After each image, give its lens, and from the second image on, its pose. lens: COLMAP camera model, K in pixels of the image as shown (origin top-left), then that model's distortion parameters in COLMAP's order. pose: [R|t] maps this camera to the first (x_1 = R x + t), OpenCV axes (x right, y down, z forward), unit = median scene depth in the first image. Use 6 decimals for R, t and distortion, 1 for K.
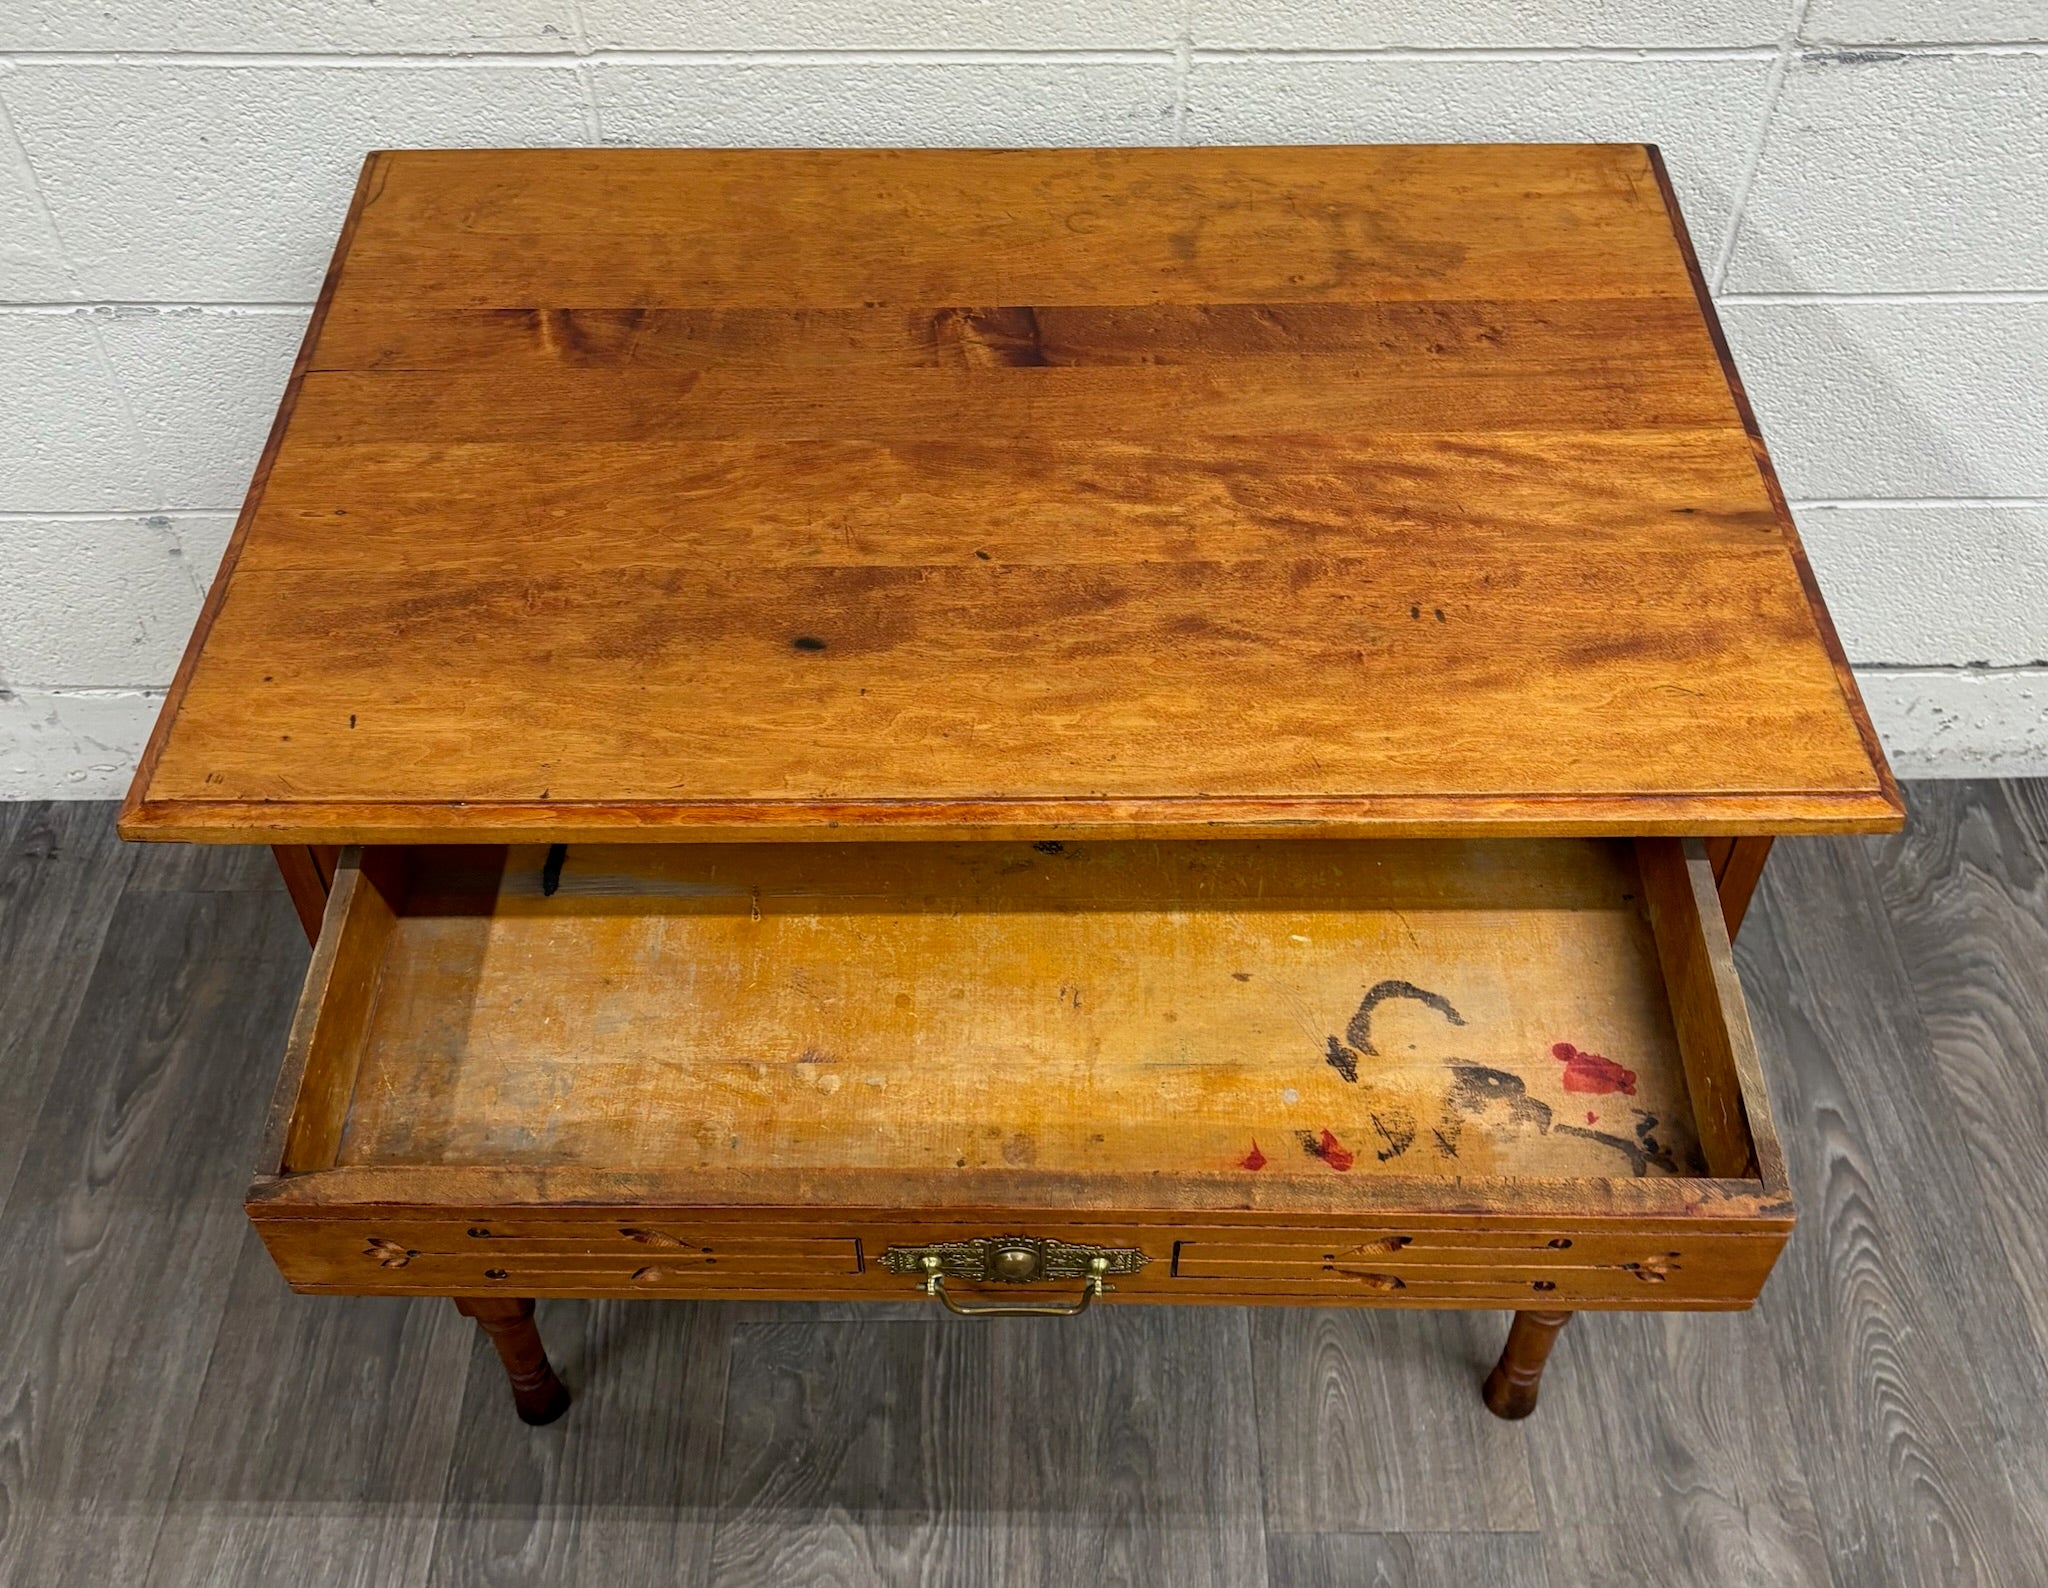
lens RADIAL K [[2125.5, 0, 1014.4], [0, 2125.5, 803.4], [0, 0, 1]] dist [0.004672, 0.000000]
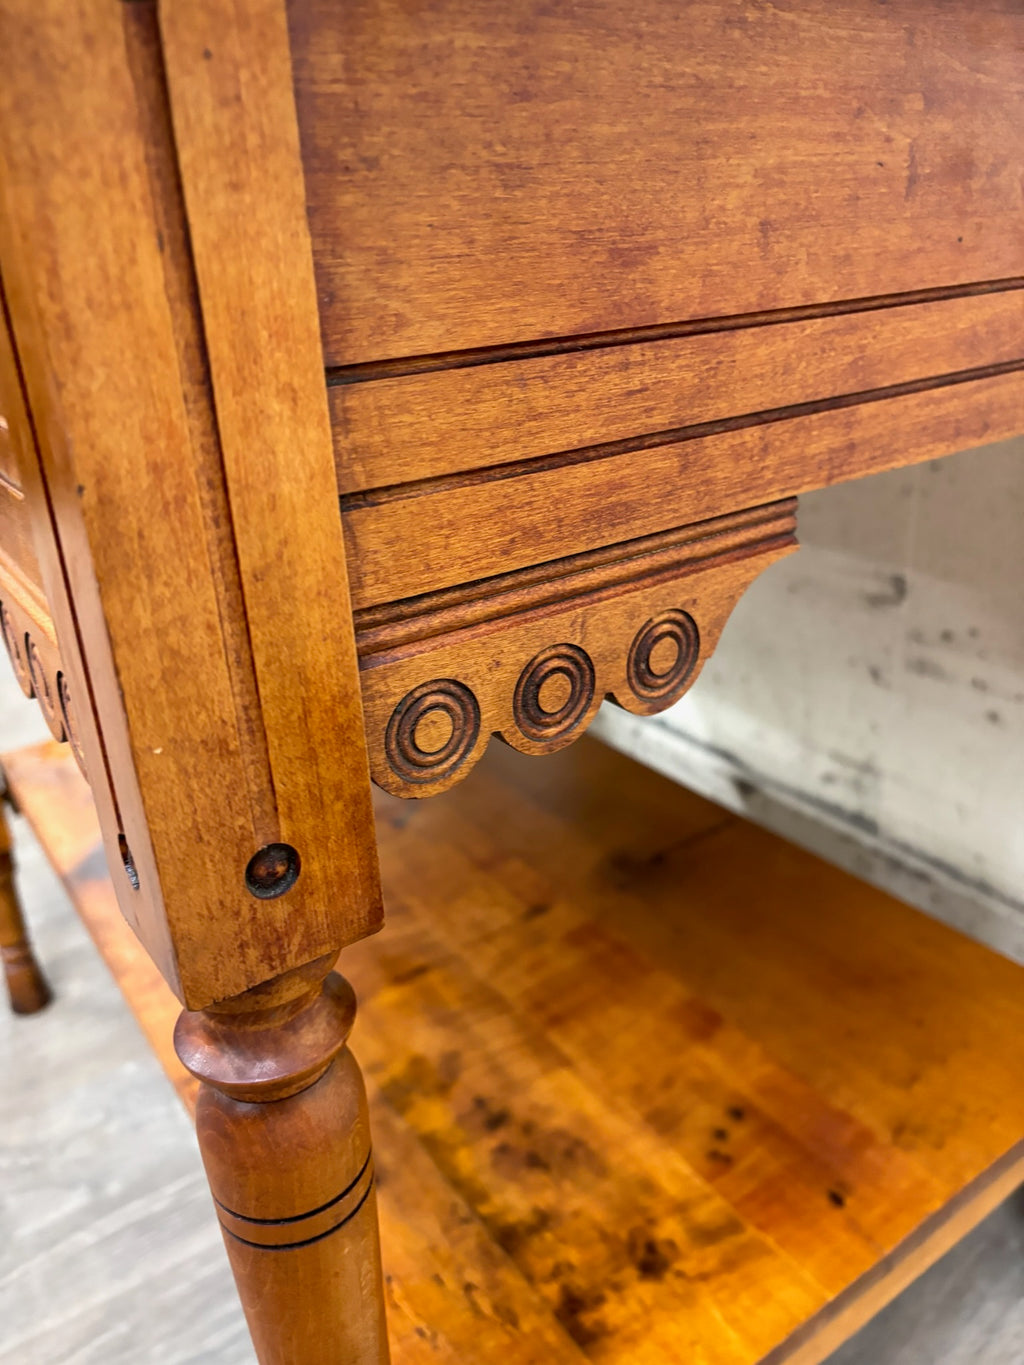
lens RADIAL K [[1067.0, 0, 509.8], [0, 1067.0, 688.9], [0, 0, 1]] dist [0.020259, -0.042791]
pose [[0.567853, 0.315318, -0.760341, 0.396586], [-0.579860, 0.808846, -0.097629, 0.036218], [0.584214, 0.496330, 0.642146, 0.758157]]
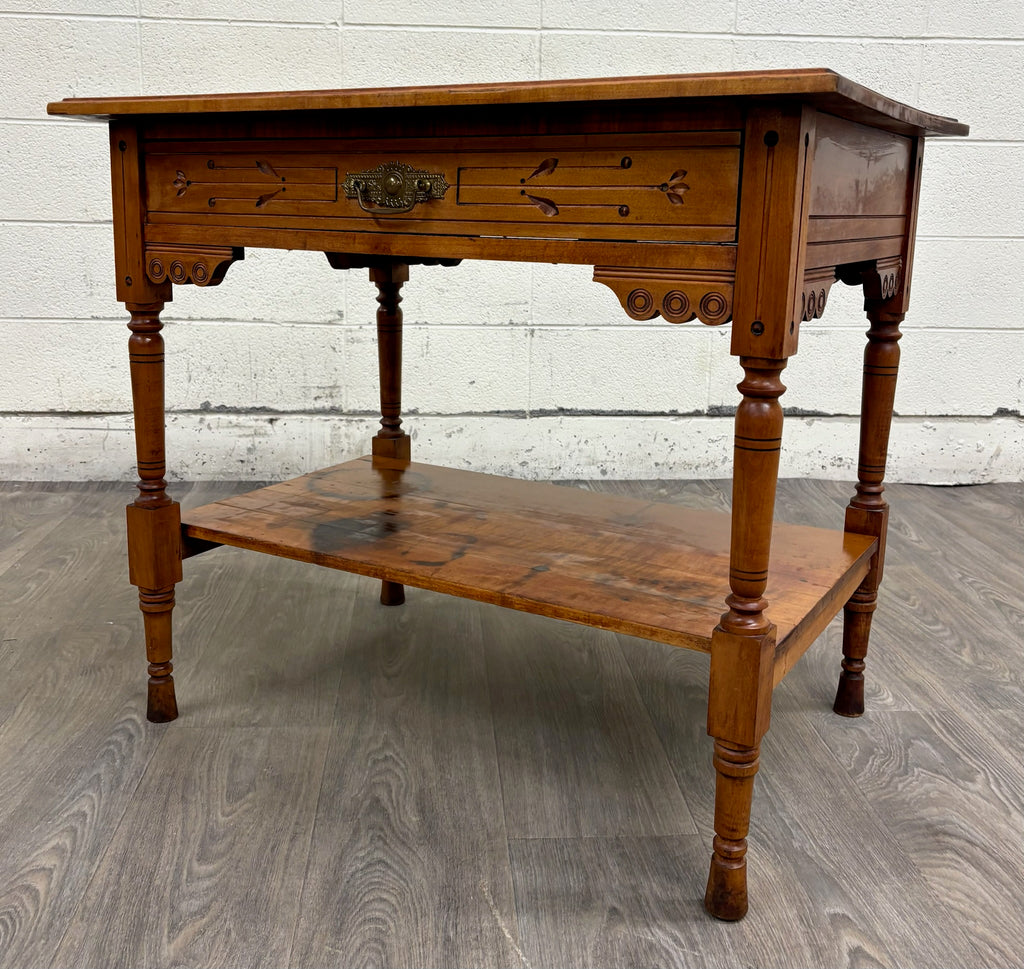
lens RADIAL K [[1131.4, 0, 487.2], [0, 1131.4, 430.9], [0, 0, 1]] dist [0.022708, 0.000000]
pose [[0.854719, 0.125185, -0.503770, 0.462381], [-0.401679, 0.774222, -0.489115, 0.497958], [0.328800, 0.620410, 0.712027, 0.357555]]
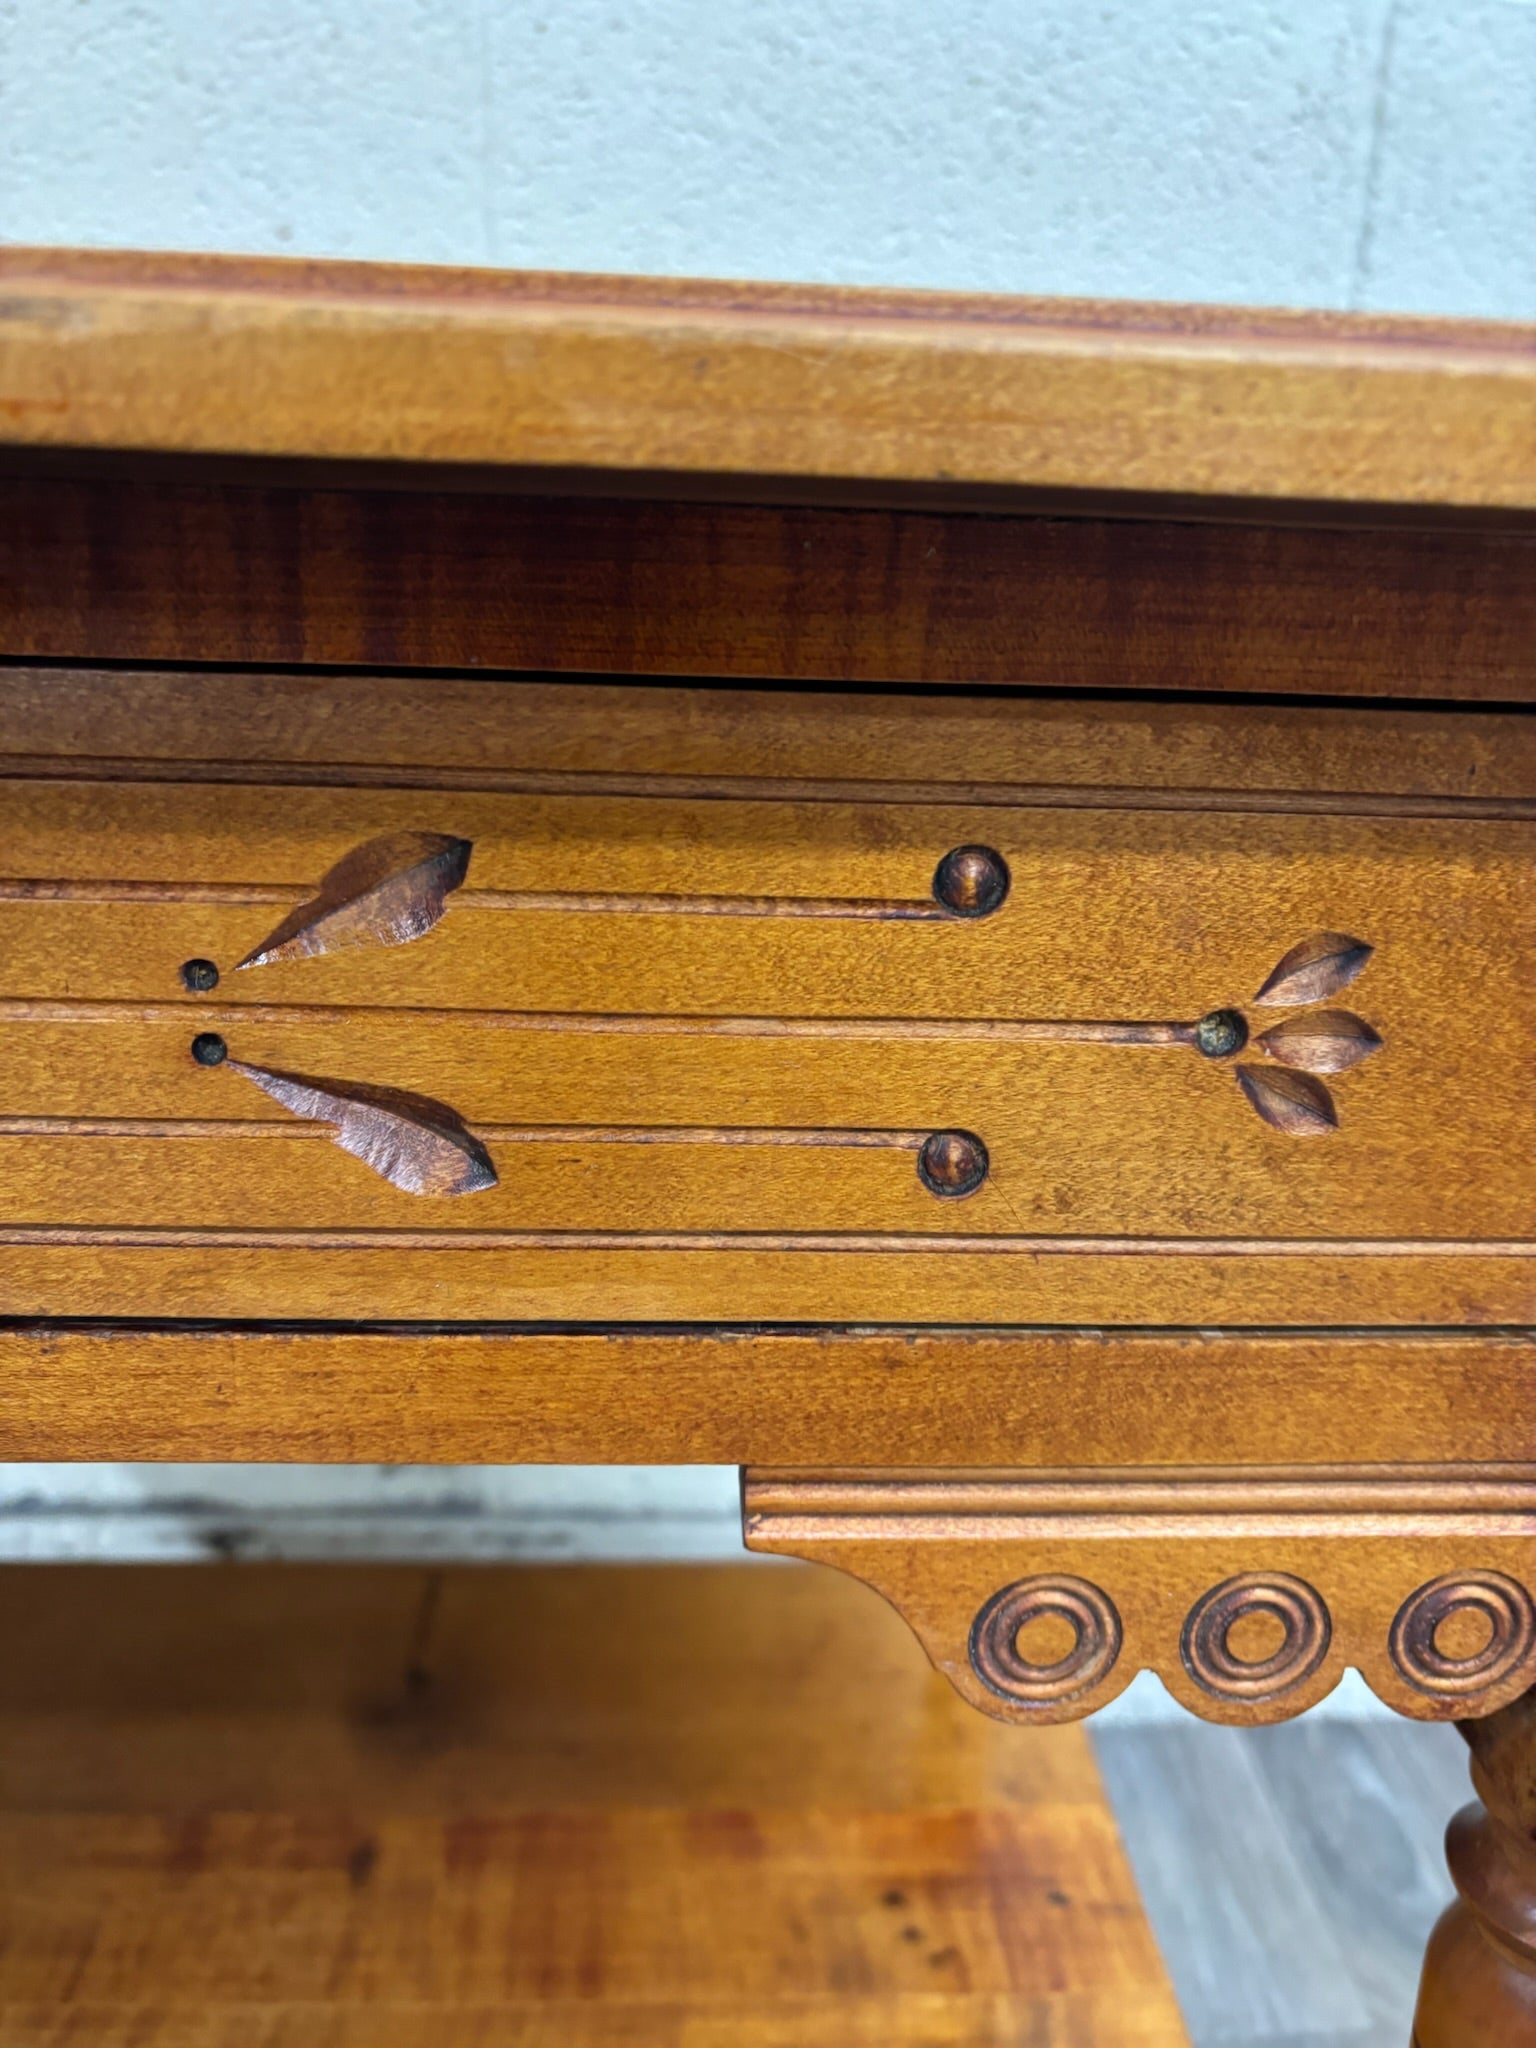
lens RADIAL K [[1600.8, 0, 784.7], [0, 1600.8, 1023.3], [0, 0, 1]] dist [0.020259, -0.042791]
pose [[0.996870, 0.028102, 0.073896, 0.143815], [0.015097, 0.849827, -0.526845, 0.098291], [-0.077604, 0.526311, 0.846743, 0.650122]]
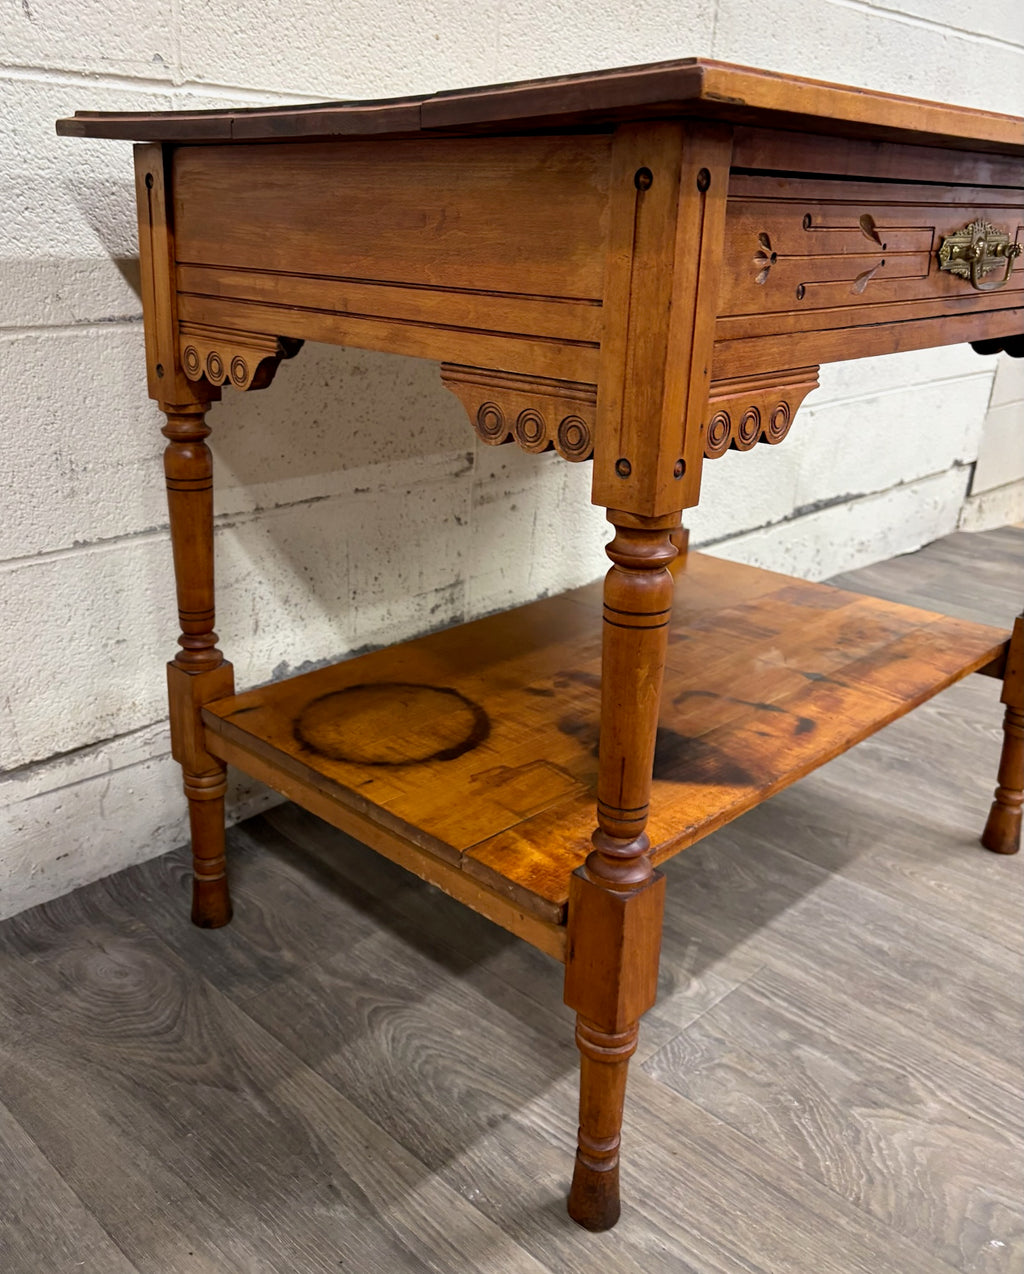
lens RADIAL K [[1159.2, 0, 455.8], [0, 1159.2, 598.4], [0, 0, 1]] dist [0.034483, -0.019641]
pose [[0.711430, -0.200689, 0.673492, -0.631599], [0.504851, 0.812627, -0.291140, 0.205114], [-0.488869, 0.547139, 0.679445, 0.598269]]
